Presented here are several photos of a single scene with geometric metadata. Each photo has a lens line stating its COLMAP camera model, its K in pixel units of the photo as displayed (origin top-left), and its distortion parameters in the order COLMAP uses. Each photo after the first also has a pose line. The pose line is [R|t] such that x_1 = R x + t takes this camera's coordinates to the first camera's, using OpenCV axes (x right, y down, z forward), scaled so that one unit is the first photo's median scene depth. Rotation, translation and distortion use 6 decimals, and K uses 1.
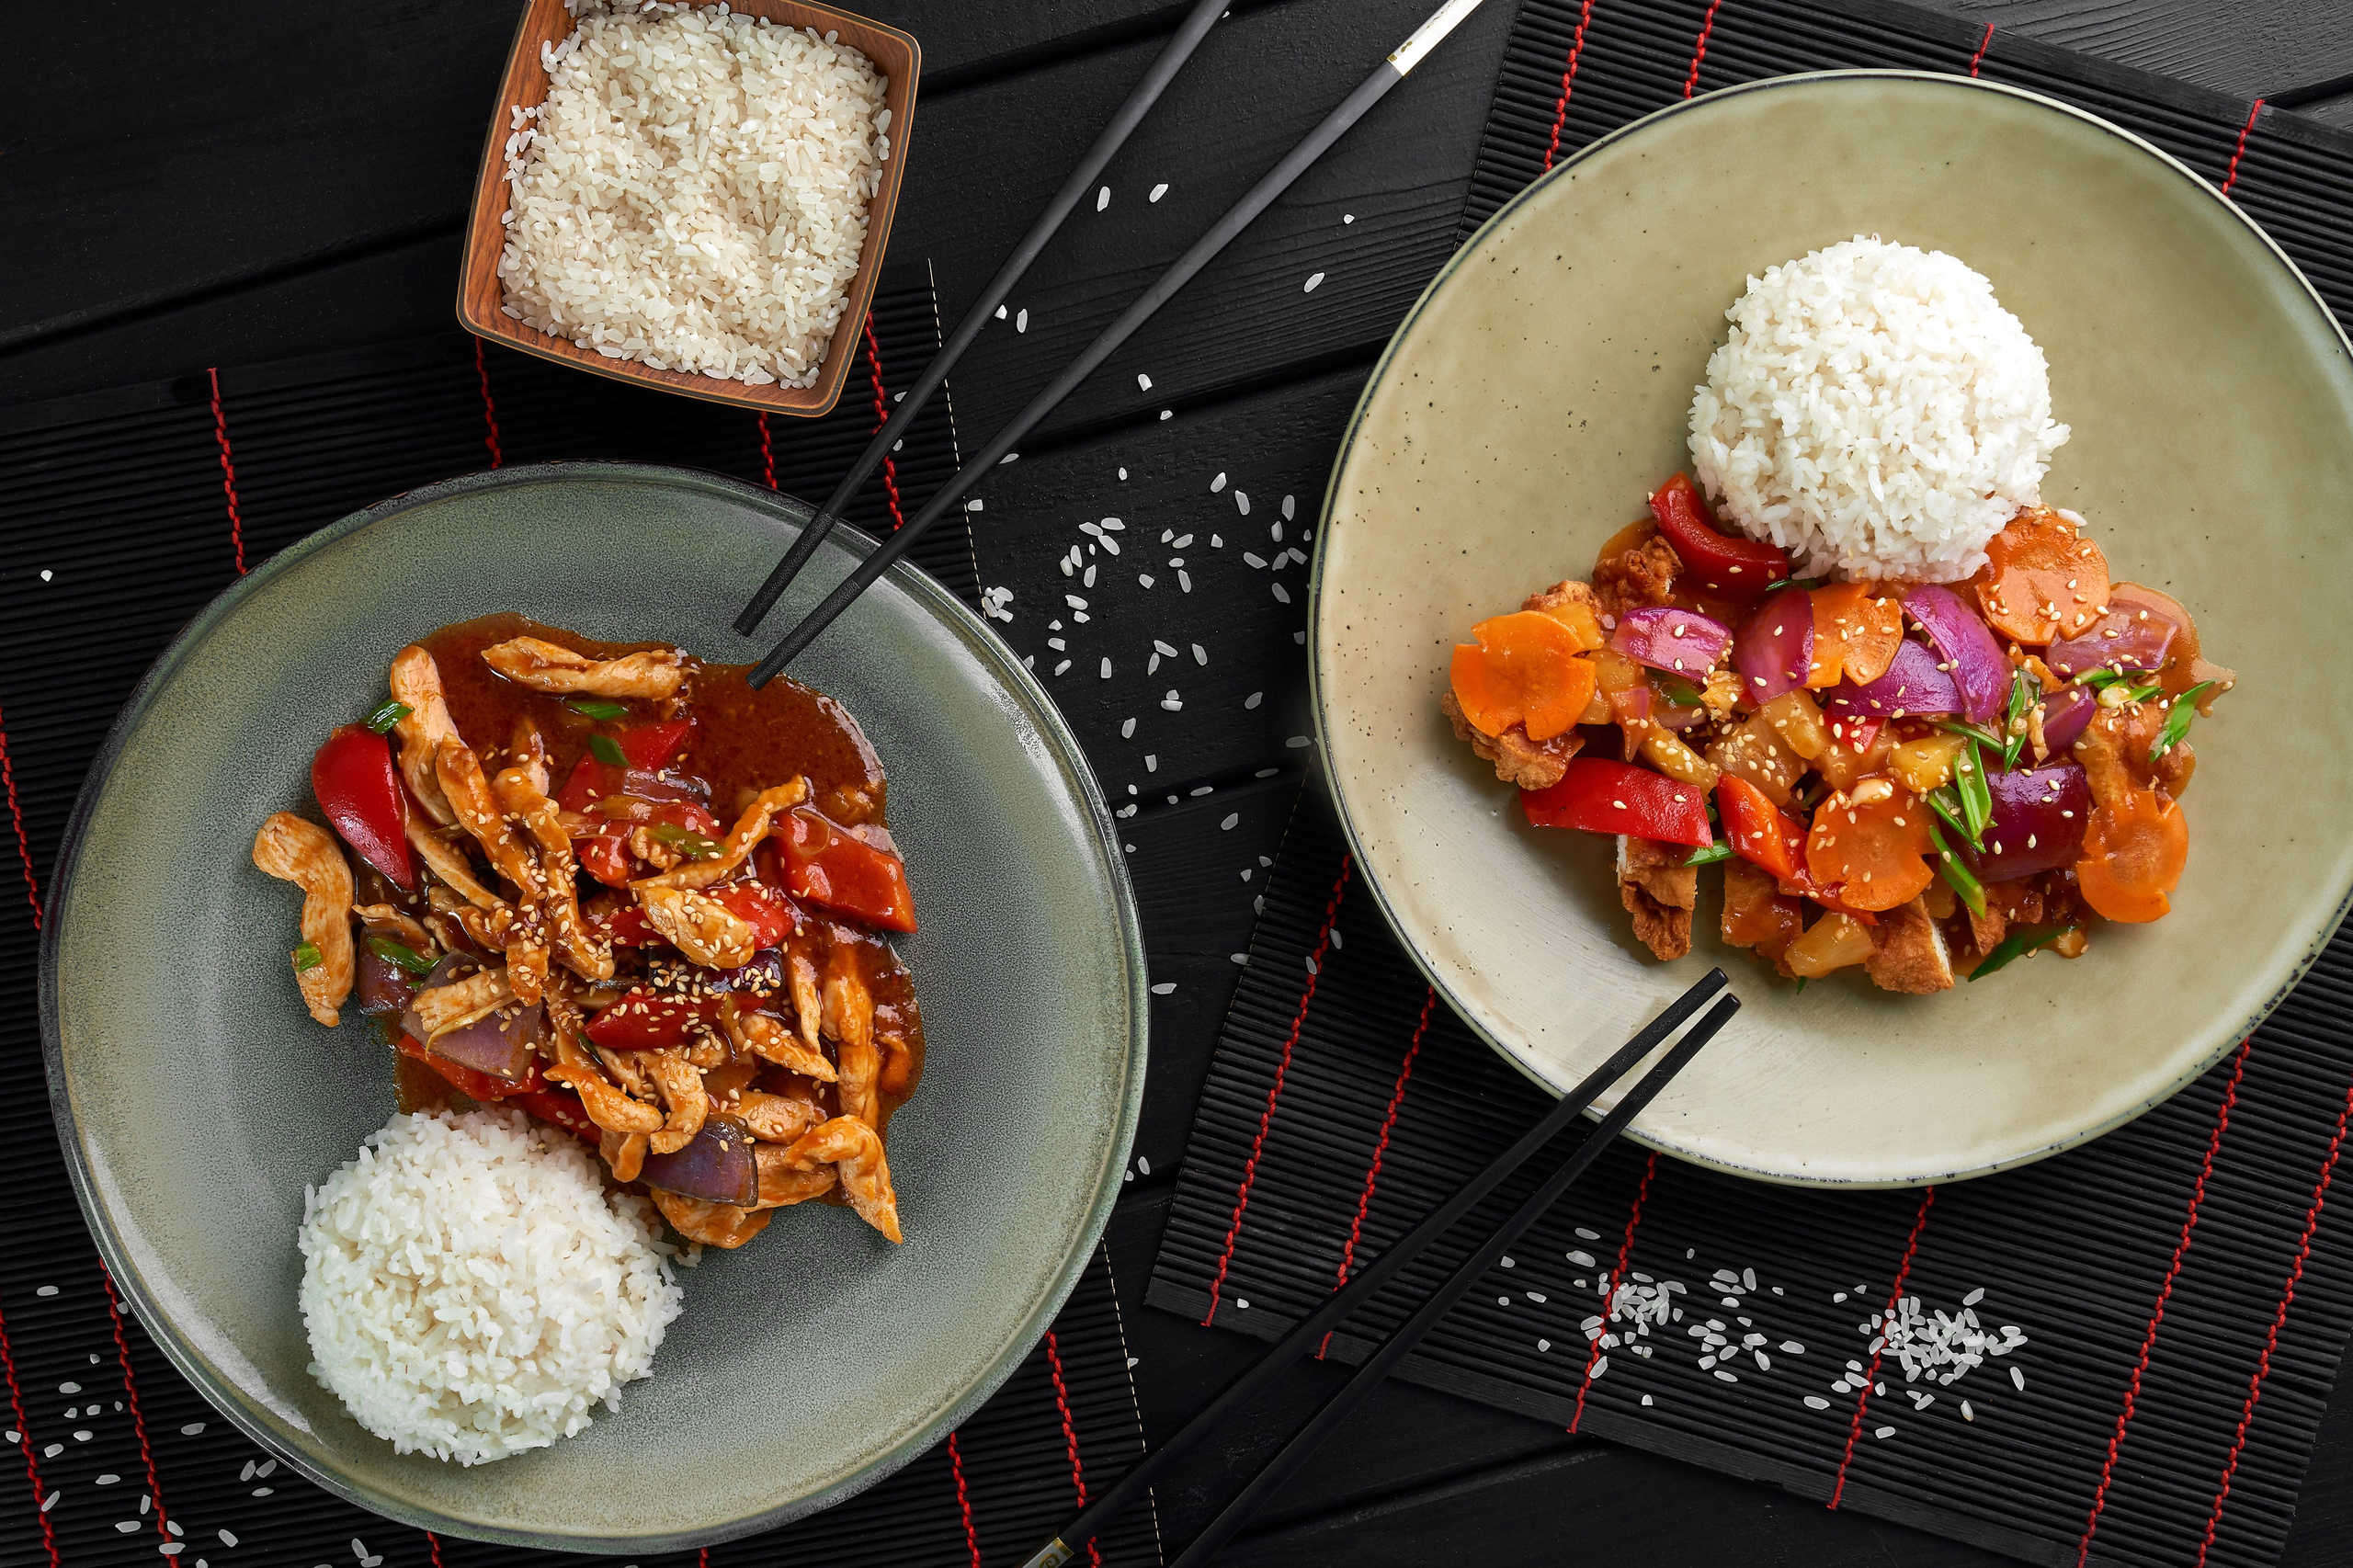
lens RADIAL K [[4036.3, 0, 1176.5], [0, 4036.3, 784.0], [0, 0, 1]] dist [-0.039513, -0.077681]
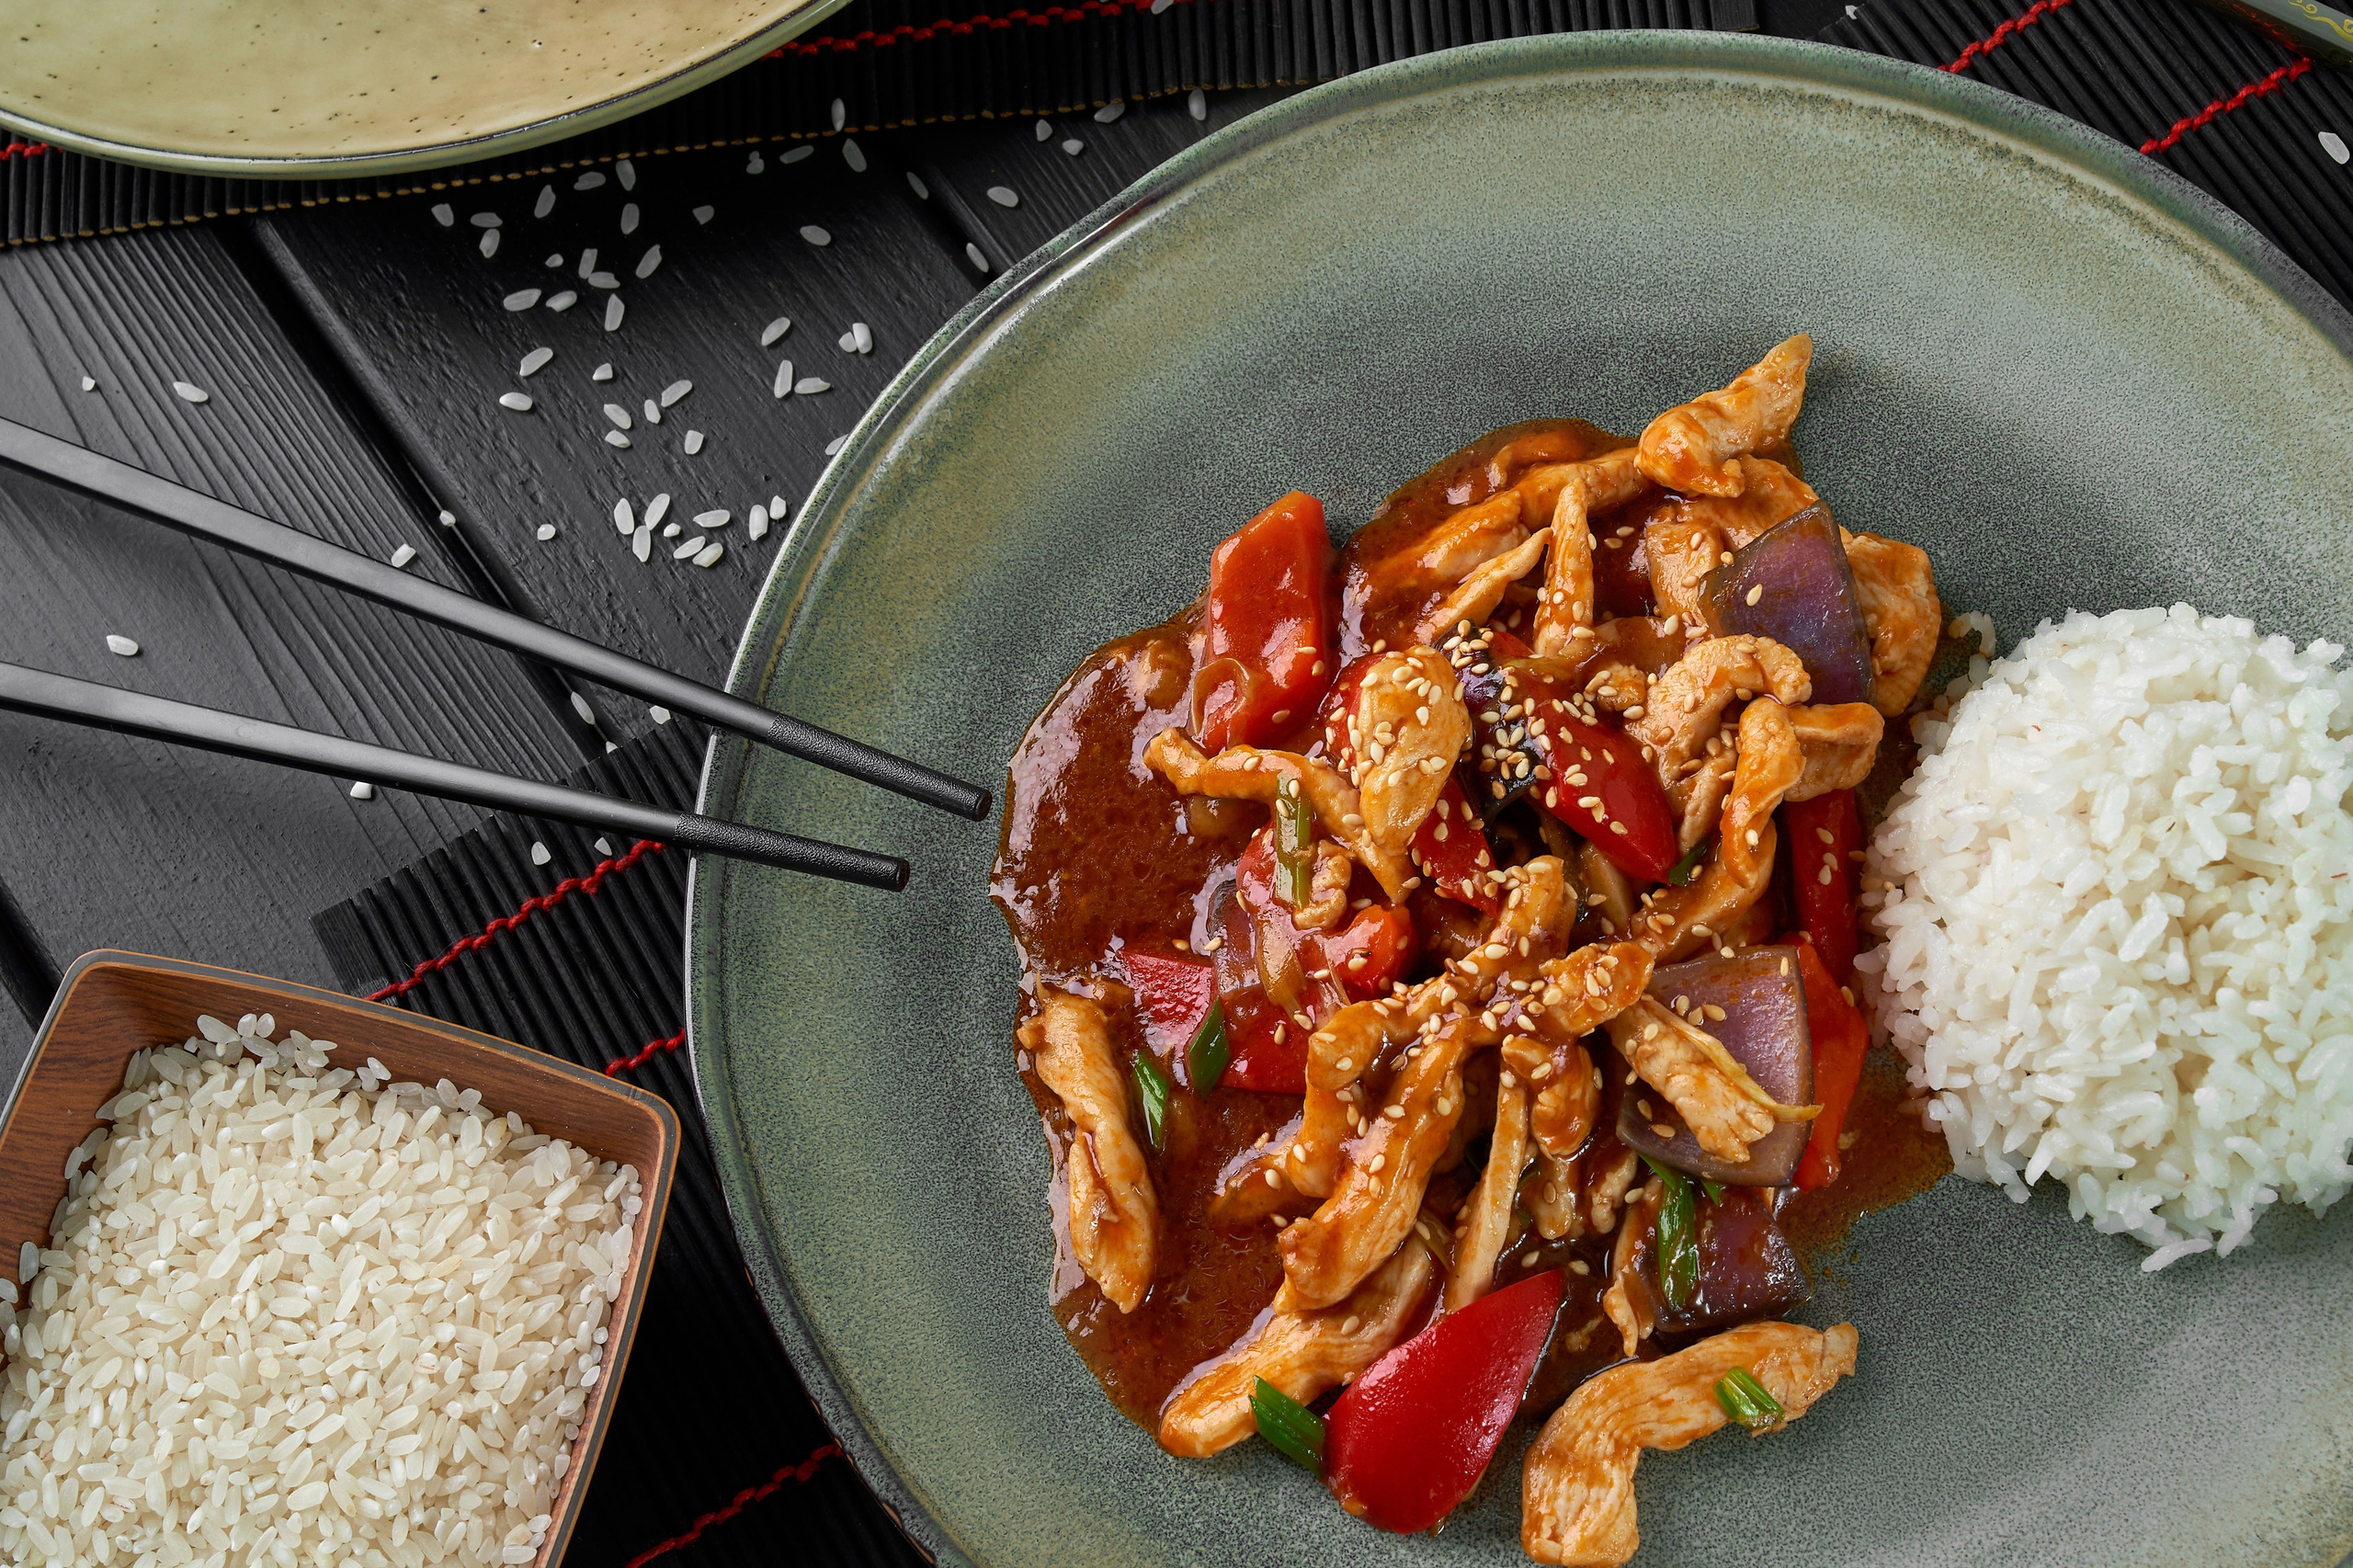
lens RADIAL K [[4036.3, 0, 1176.5], [0, 4036.3, 784.0], [0, 0, 1]] dist [-0.039513, -0.077681]
pose [[-0.342684, -0.863774, 0.369409, -0.325588], [0.922291, -0.384136, -0.042643, 0.027217], [0.178738, 0.326090, 0.928288, 0.456667]]
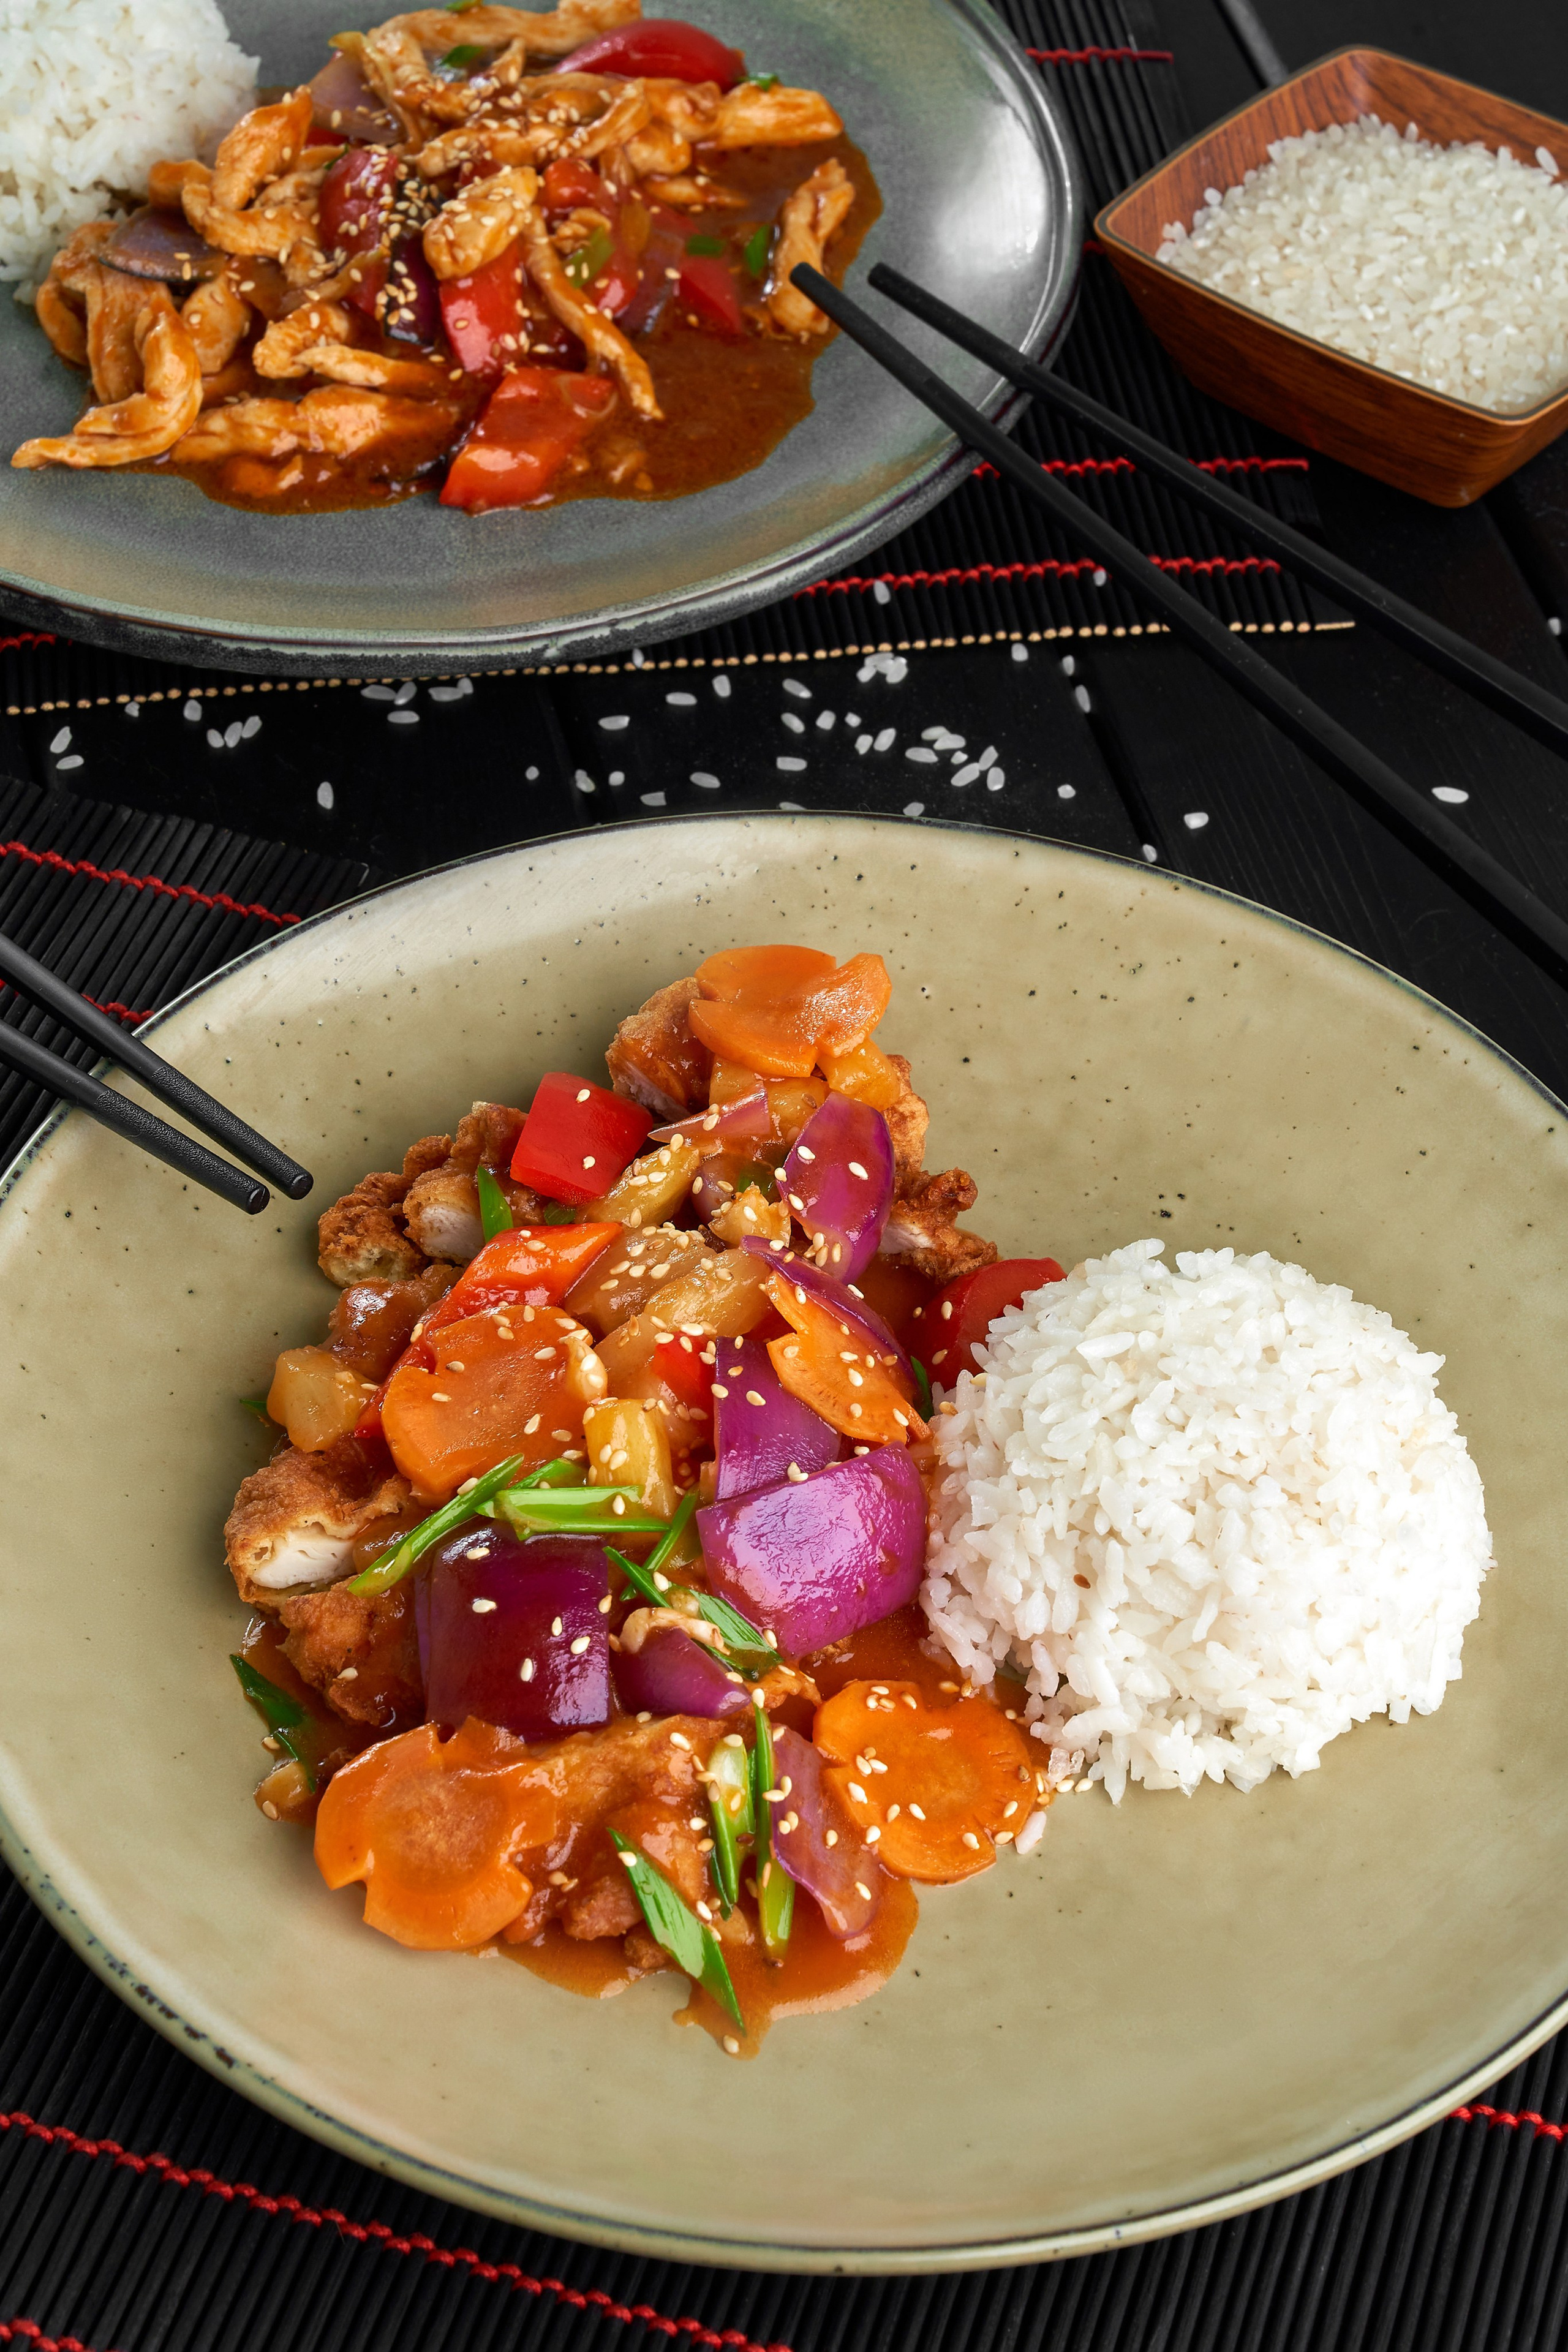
lens RADIAL K [[4892.1, 0, 784.0], [0, 4892.1, 1176.0], [0, 0, 1]] dist [-0.017111, -0.031260]
pose [[-0.020976, 0.733017, -0.679886, 0.636271], [-0.993494, -0.091419, -0.067911, 0.024638], [-0.111934, 0.674039, 0.730166, 0.441876]]
